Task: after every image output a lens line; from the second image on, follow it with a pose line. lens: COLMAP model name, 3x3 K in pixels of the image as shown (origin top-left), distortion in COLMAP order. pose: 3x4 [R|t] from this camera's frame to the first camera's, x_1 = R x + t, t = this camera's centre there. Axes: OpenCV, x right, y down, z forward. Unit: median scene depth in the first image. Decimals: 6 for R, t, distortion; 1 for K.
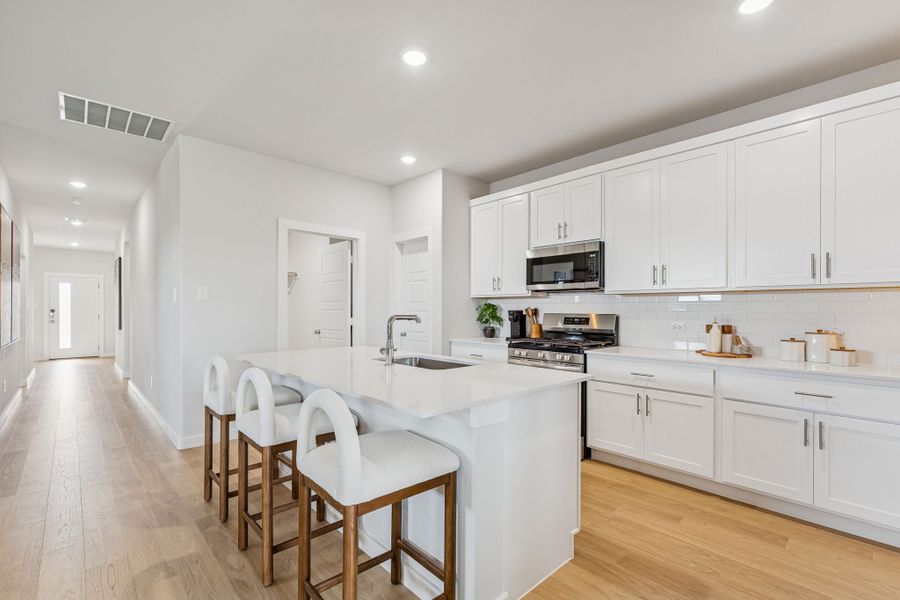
lens RADIAL K [[404.0, 0, 448.5], [0, 404.0, 312.3], [0, 0, 1]] dist [0.005723, -0.000673]
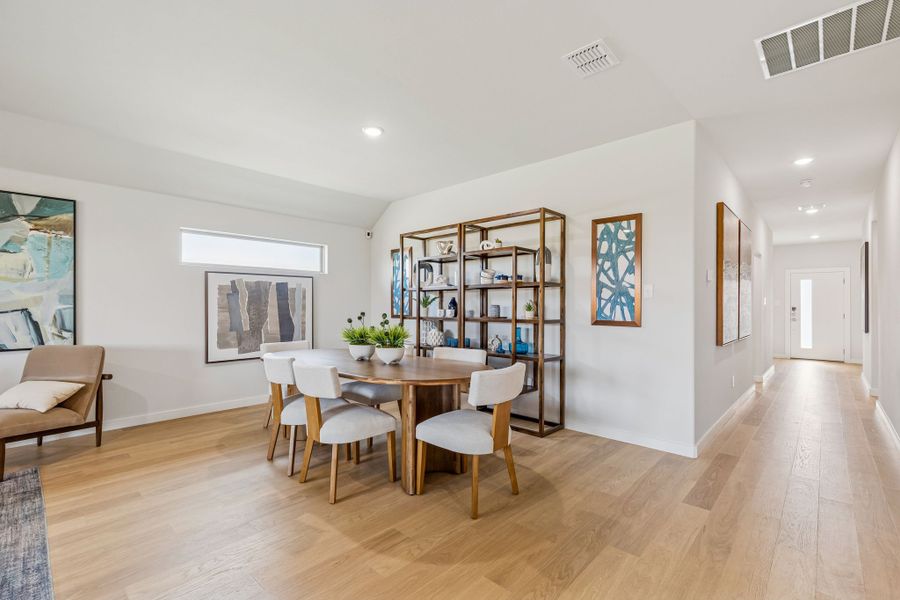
lens RADIAL K [[404.0, 0, 445.8], [0, 404.0, 303.9], [0, 0, 1]] dist [0.005723, -0.000673]
pose [[0.066295, -0.005371, -0.997786, -0.128450], [-0.011034, 0.999920, -0.006115, -0.000397], [0.997739, 0.011415, 0.066230, 0.226976]]
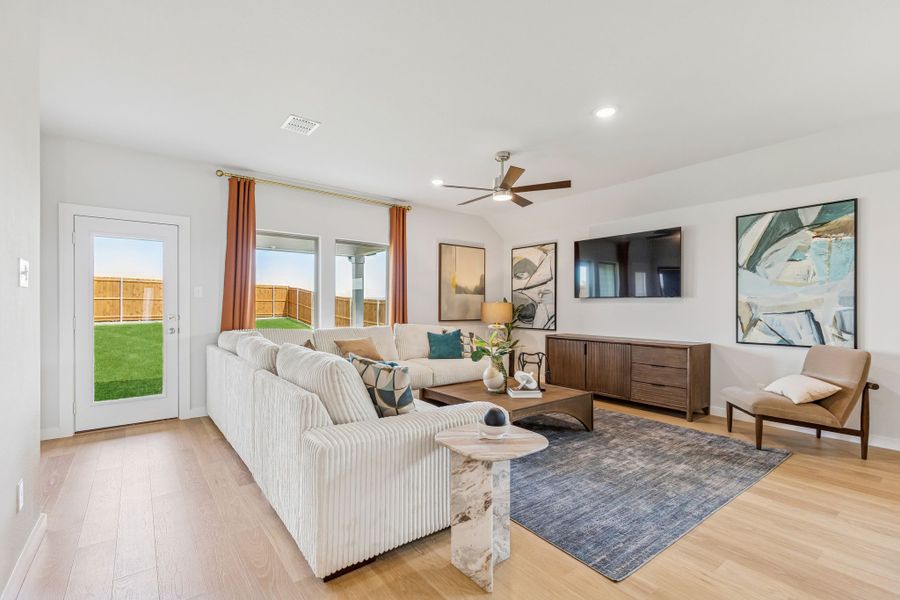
lens RADIAL K [[404.0, 0, 446.9], [0, 404.0, 306.5], [0, 0, 1]] dist [0.005723, -0.000673]
pose [[-0.995349, -0.005669, 0.096166, -0.298181], [-0.004608, 0.999926, 0.011252, -0.000706], [-0.096223, 0.010757, -0.995302, 0.424452]]
